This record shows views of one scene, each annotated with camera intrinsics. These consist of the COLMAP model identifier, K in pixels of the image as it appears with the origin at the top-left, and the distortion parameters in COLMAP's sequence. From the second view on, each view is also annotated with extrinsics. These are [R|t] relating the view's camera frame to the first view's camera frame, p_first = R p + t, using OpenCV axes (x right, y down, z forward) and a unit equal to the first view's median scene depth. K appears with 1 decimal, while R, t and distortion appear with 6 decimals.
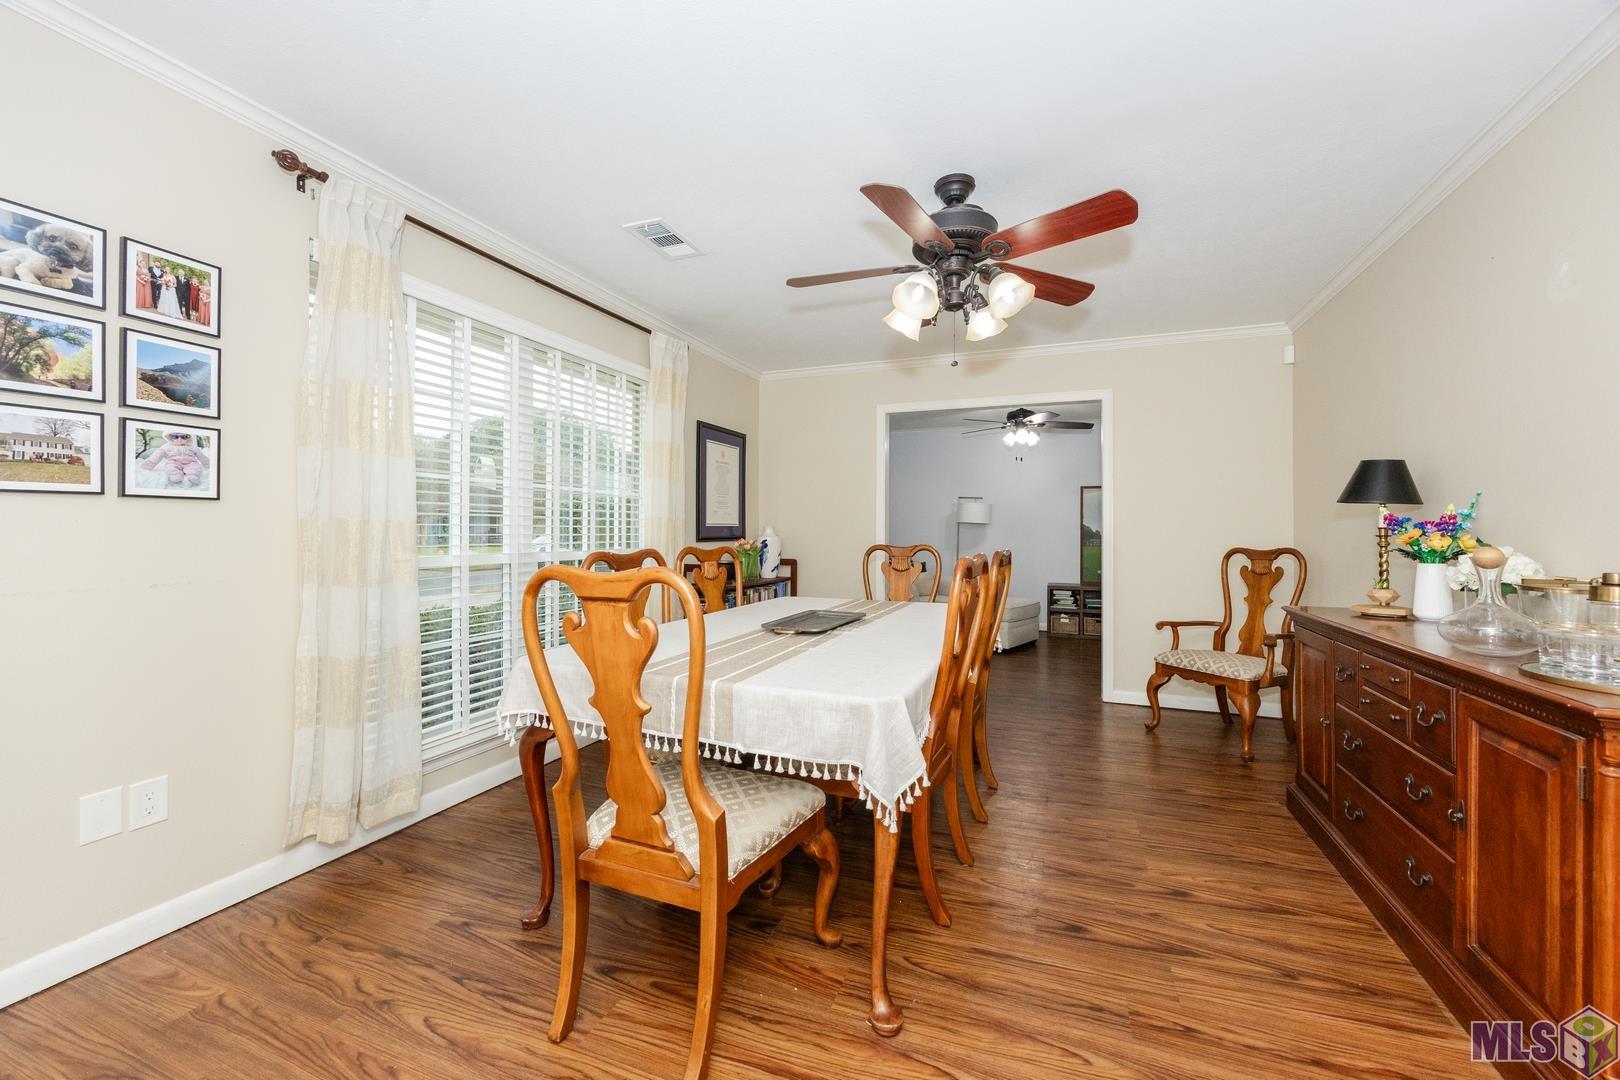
lens RADIAL K [[668.9, 0, 810.5], [0, 668.9, 529.0], [0, 0, 1]] dist [-0.006434, 0.000617]
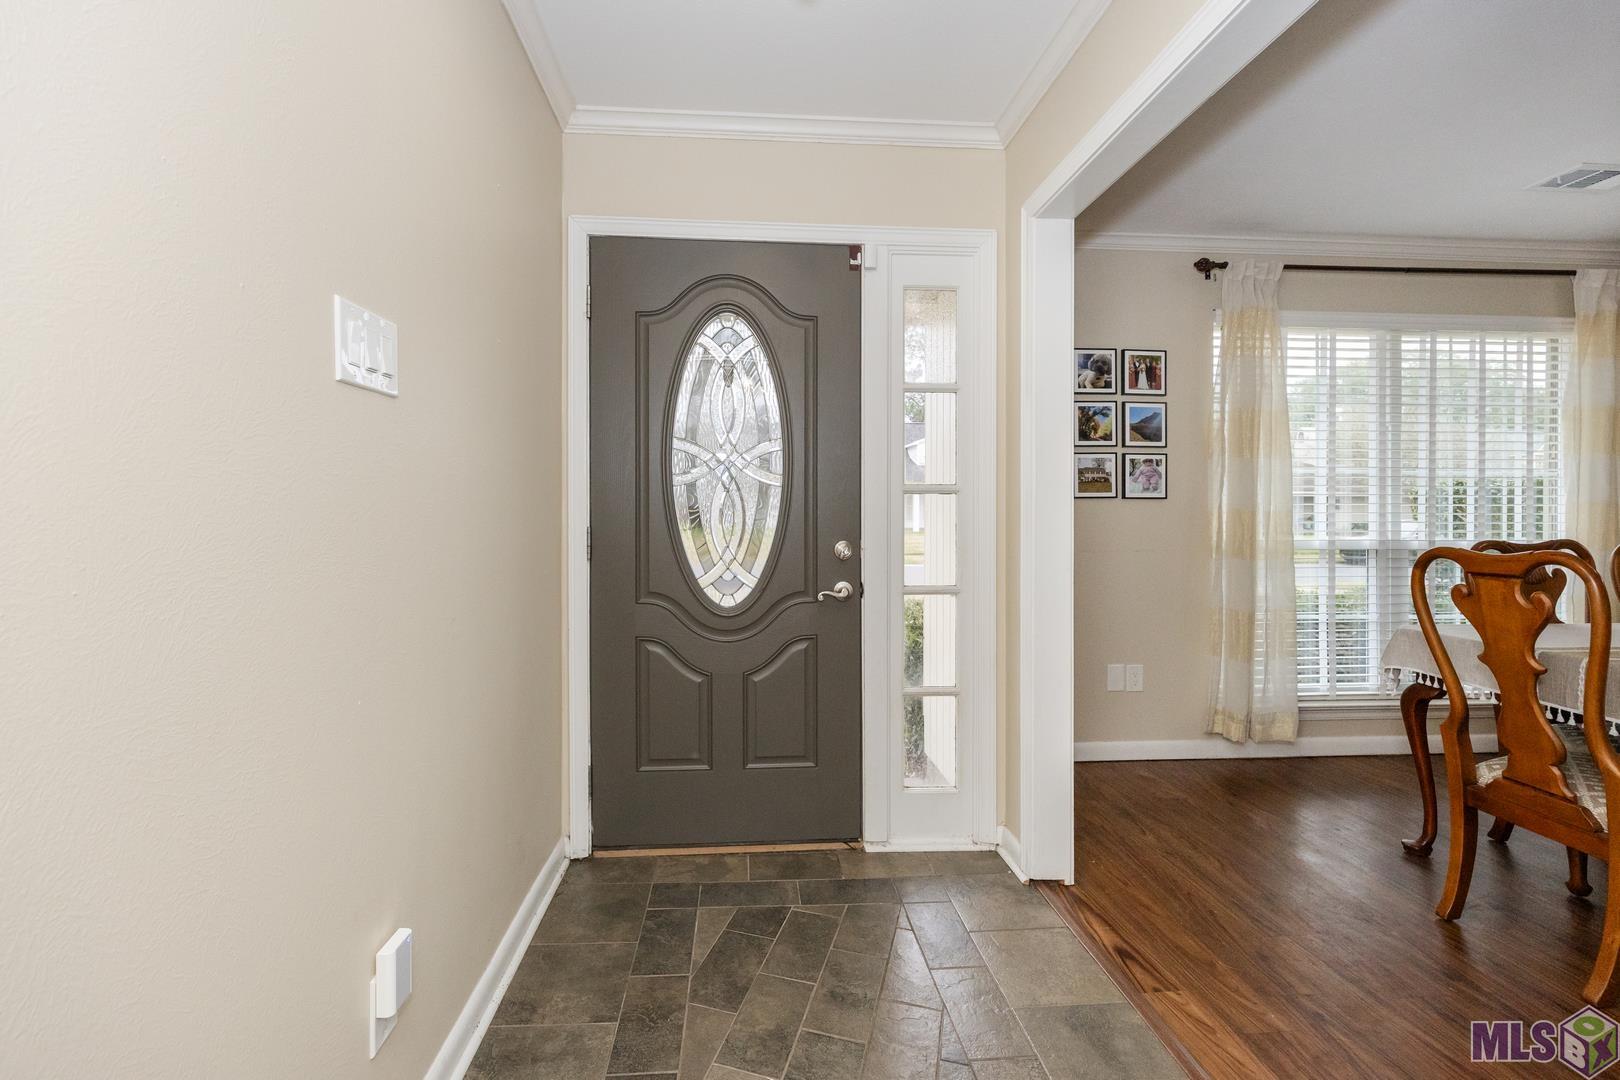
lens RADIAL K [[668.9, 0, 825.4], [0, 668.9, 512.2], [0, 0, 1]] dist [-0.006434, 0.000617]
pose [[0.459333, -0.003645, -0.888257, 0.160549], [-0.000107, 0.999991, -0.004159, -0.005182], [0.888264, 0.002005, 0.459328, -0.492982]]
